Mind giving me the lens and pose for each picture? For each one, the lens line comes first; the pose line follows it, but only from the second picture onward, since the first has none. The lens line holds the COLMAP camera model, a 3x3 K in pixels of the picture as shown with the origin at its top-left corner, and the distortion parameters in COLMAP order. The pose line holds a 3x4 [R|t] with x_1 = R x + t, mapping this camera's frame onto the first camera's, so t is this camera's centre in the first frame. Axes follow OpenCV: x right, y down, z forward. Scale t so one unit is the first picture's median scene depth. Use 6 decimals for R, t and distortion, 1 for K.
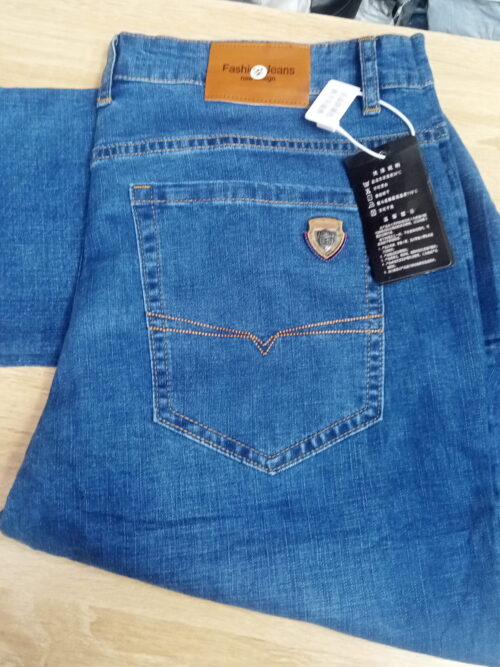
lens RADIAL K [[723.2, 0, 250.7], [0, 723.2, 318.3], [0, 0, 1]] dist [0.161546, -0.290809]
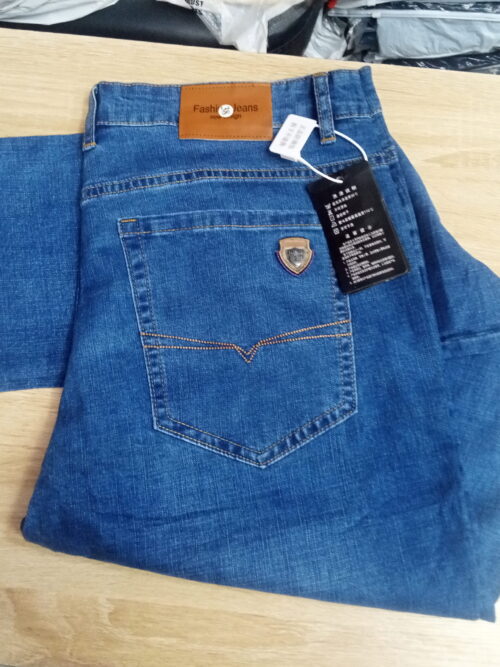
lens RADIAL K [[723.2, 0, 250.7], [0, 723.2, 318.3], [0, 0, 1]] dist [0.161546, -0.290809]
pose [[0.997326, -0.066339, 0.030663, -0.006757], [0.066561, 0.997763, -0.006263, -0.011449], [-0.030178, 0.008287, 0.999510, -0.120623]]
